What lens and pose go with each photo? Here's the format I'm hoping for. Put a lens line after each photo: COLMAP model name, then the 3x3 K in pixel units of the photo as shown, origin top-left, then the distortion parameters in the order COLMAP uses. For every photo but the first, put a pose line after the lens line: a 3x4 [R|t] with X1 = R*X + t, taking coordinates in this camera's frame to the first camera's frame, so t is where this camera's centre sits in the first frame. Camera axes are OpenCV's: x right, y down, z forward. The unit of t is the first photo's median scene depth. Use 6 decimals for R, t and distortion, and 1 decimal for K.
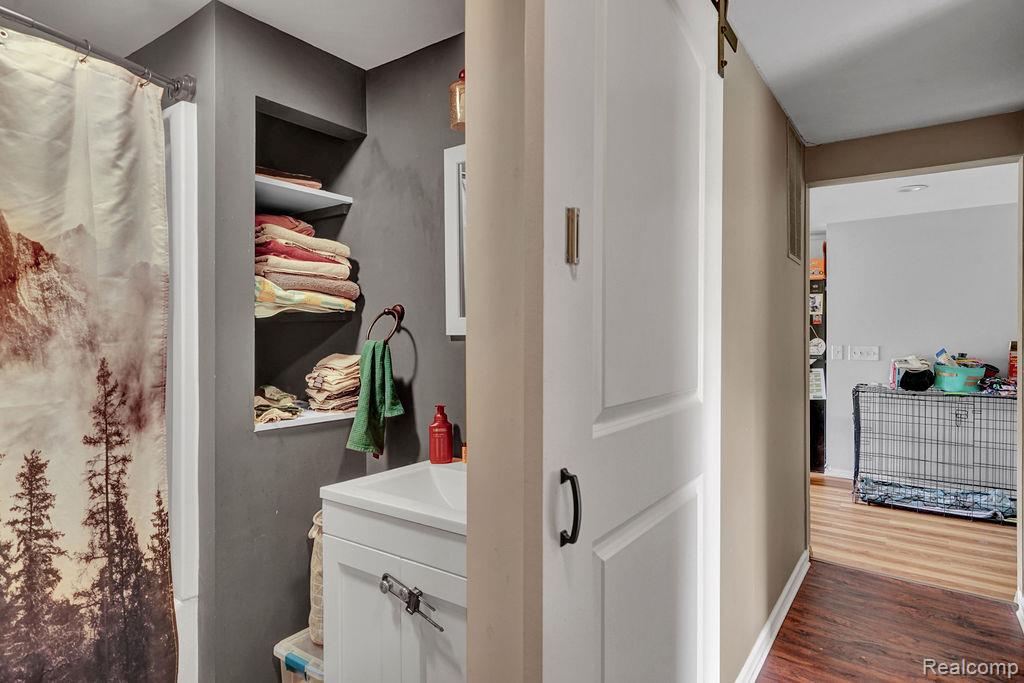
lens RADIAL K [[569.2, 0, 511.6], [0, 569.2, 339.4], [0, 0, 1]] dist [0.000845, -0.000119]
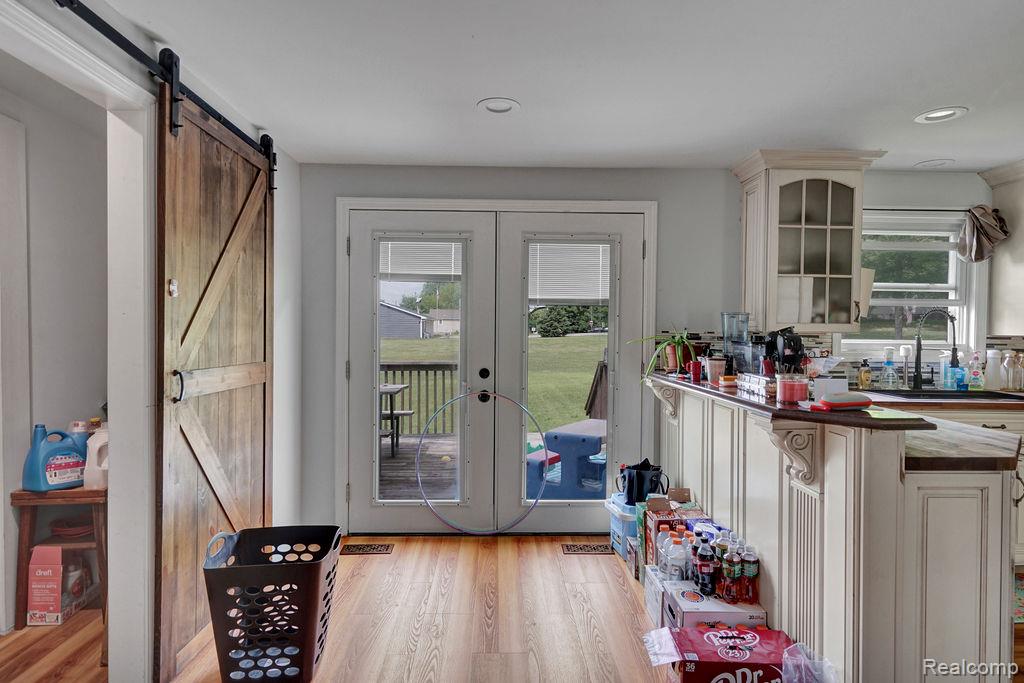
lens RADIAL K [[569.2, 0, 512.4], [0, 569.2, 336.8], [0, 0, 1]] dist [0.000845, -0.000119]
pose [[0.799490, -0.000335, 0.600679, -0.242508], [-0.004362, 0.999970, 0.006364, 0.042667], [-0.600663, -0.007708, 0.799465, -2.031532]]
